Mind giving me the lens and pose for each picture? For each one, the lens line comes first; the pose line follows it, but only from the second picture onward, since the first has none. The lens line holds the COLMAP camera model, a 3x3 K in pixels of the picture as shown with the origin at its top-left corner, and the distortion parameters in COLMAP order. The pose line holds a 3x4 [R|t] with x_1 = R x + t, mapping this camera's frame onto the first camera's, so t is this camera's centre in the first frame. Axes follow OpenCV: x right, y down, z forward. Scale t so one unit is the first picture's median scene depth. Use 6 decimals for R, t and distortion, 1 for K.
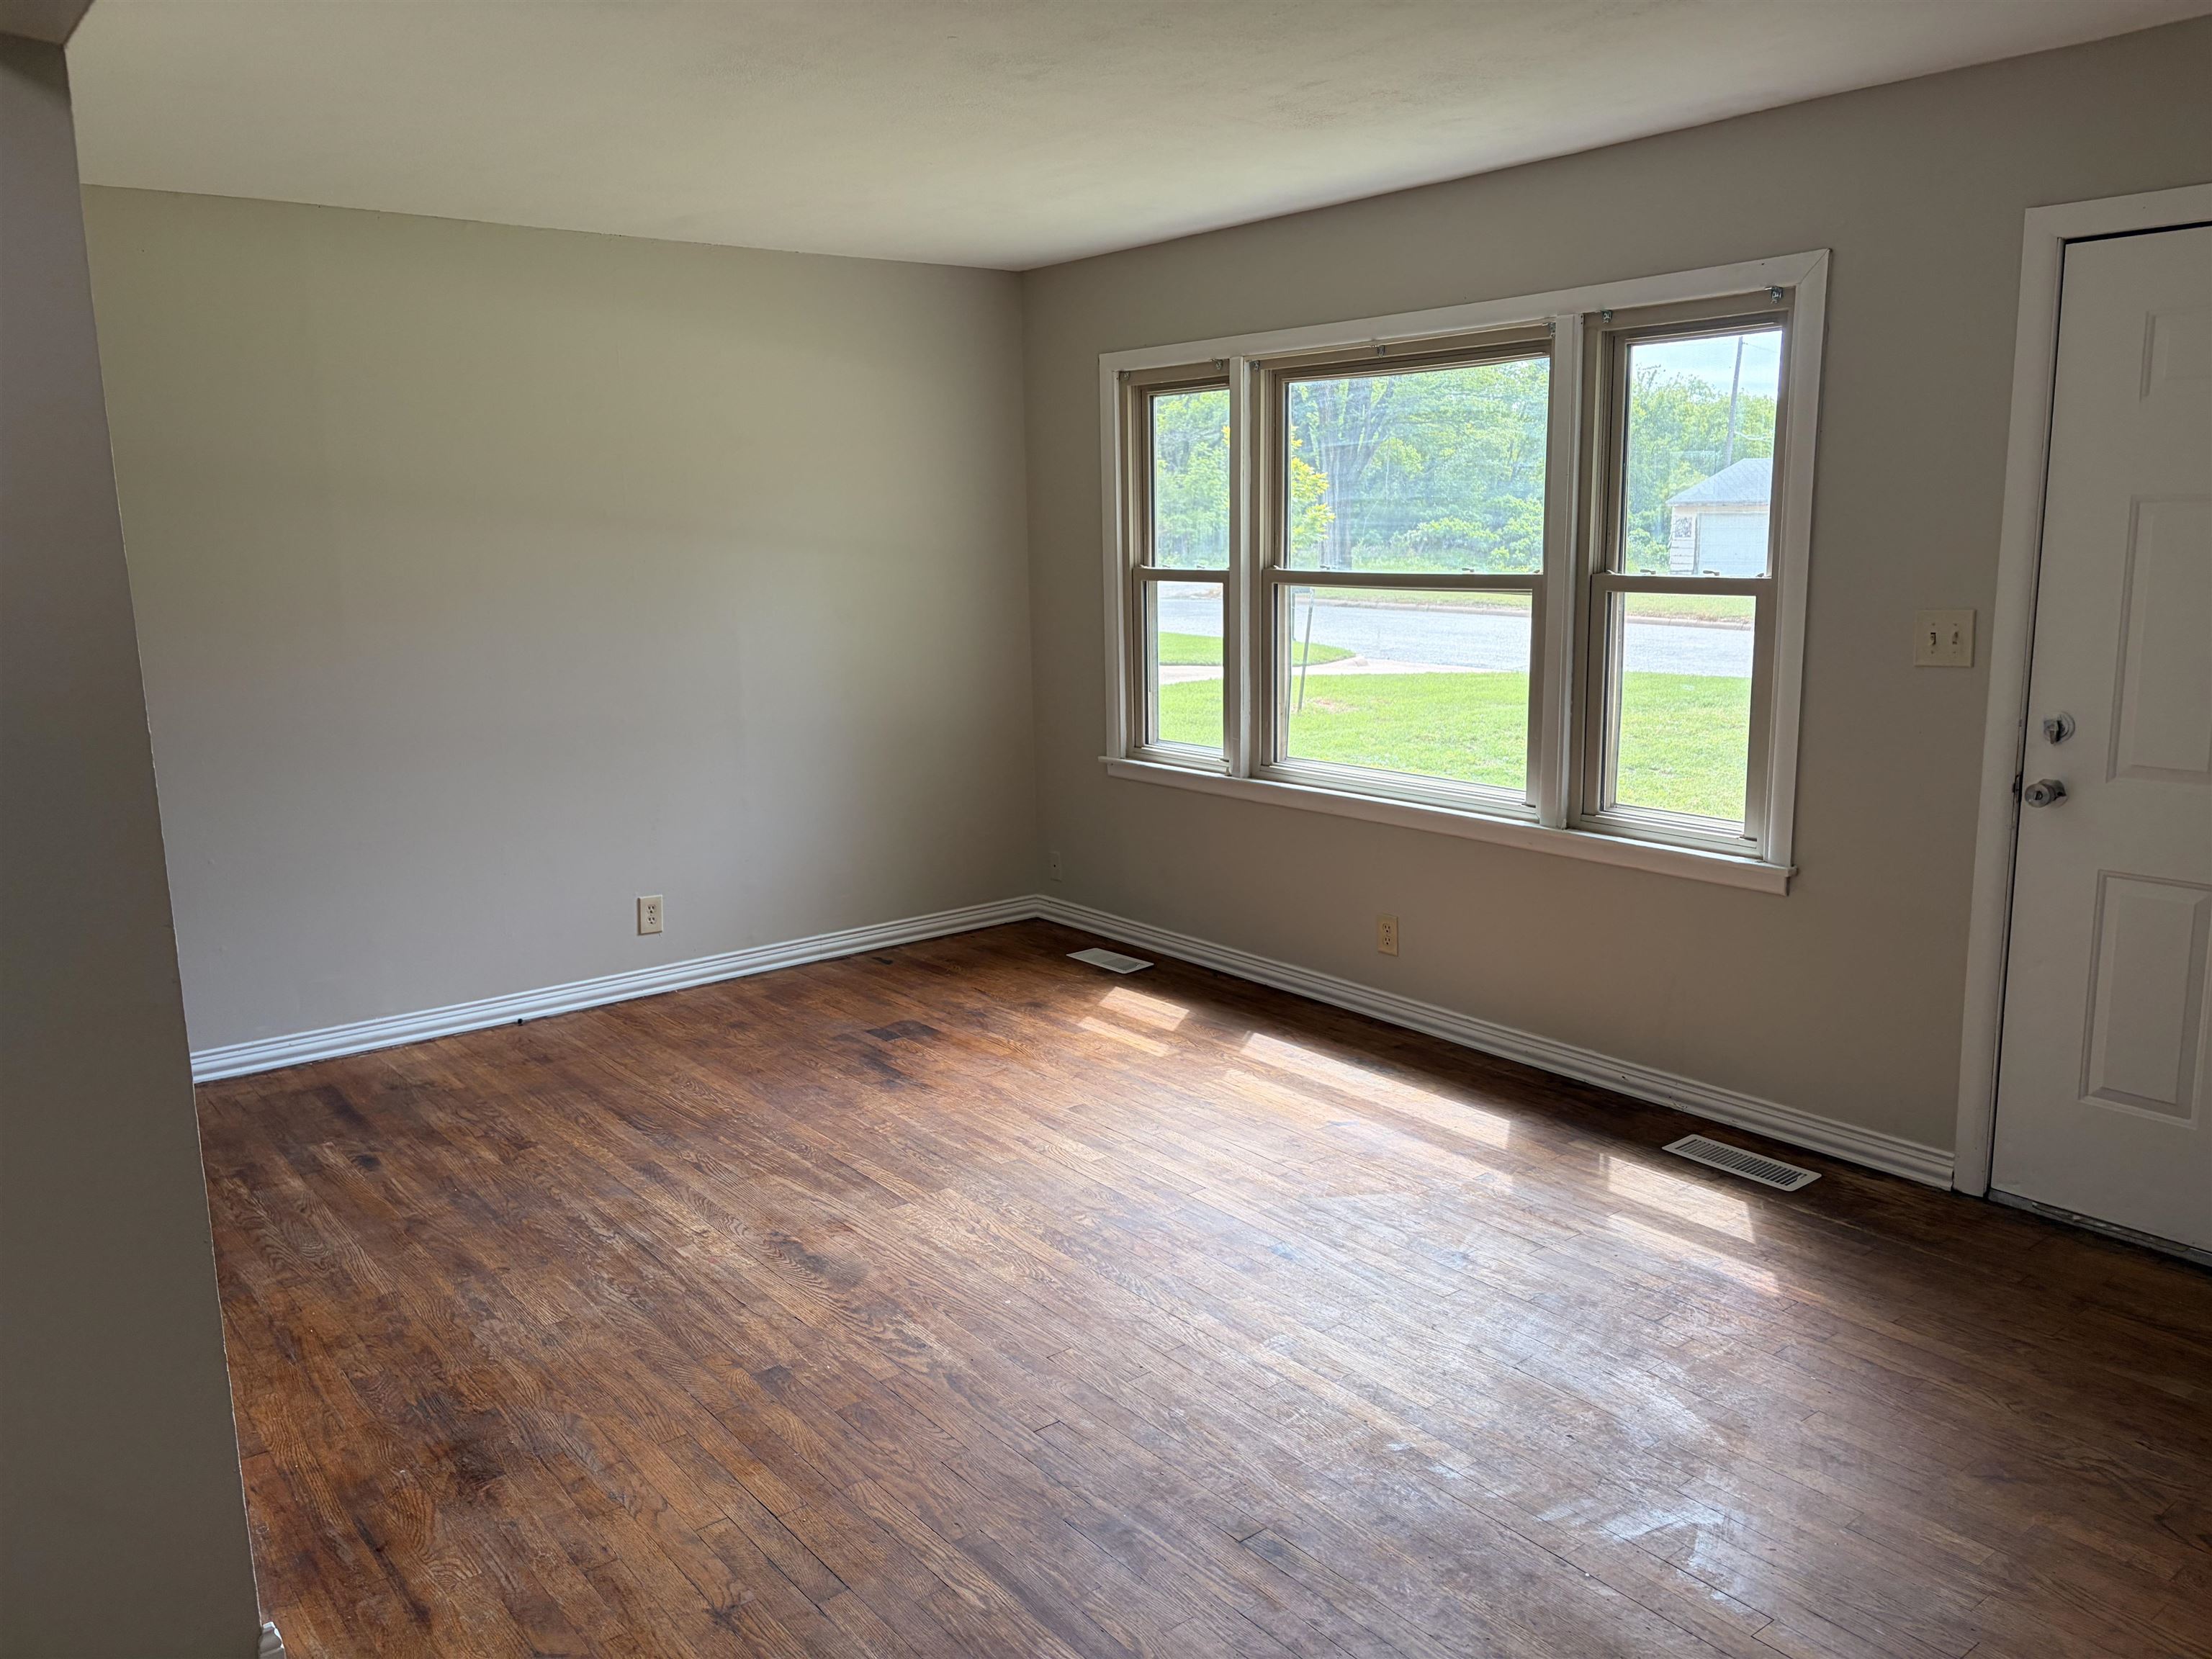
lens RADIAL K [[1684.0, 0, 1114.0], [0, 1684.0, 823.7], [0, 0, 1]] dist [0.102306, -0.118043]
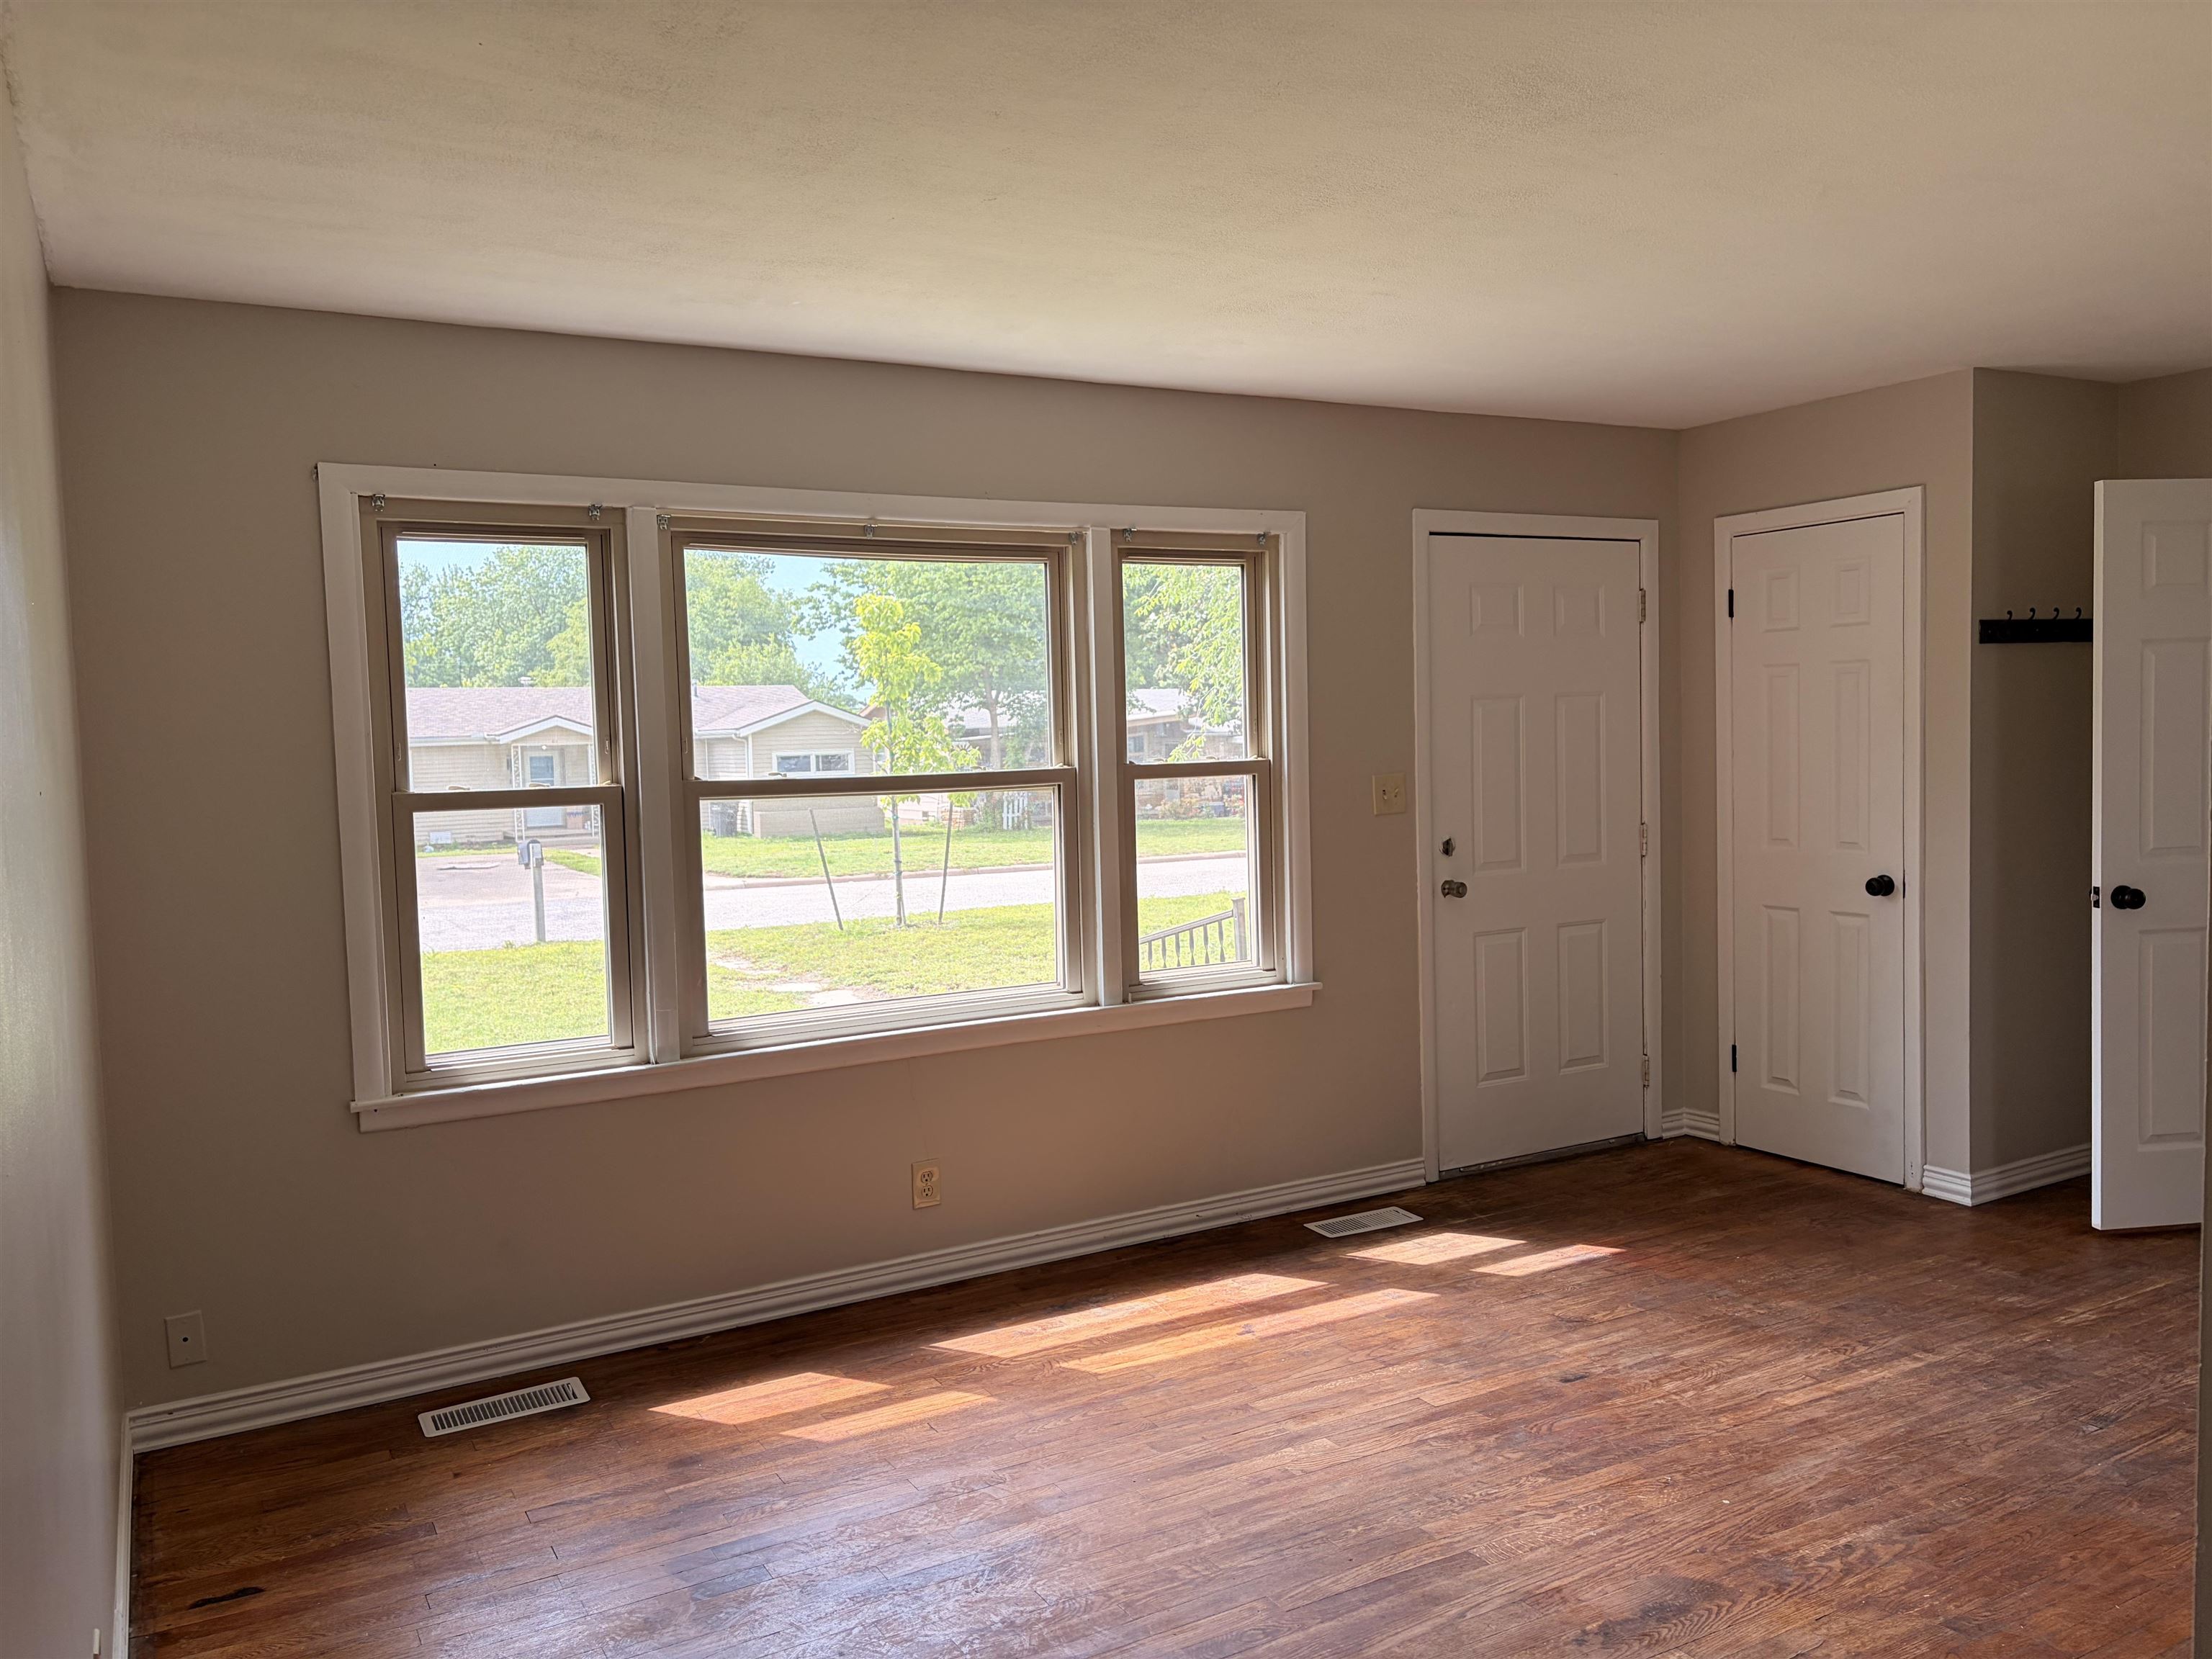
lens RADIAL K [[1684.0, 0, 1114.0], [0, 1684.0, 823.7], [0, 0, 1]] dist [0.102306, -0.118043]
pose [[0.145926, -0.041612, 0.988420, -0.837682], [0.205684, 0.978559, 0.010831, -0.130411], [-0.967677, 0.201722, 0.151356, 0.909291]]
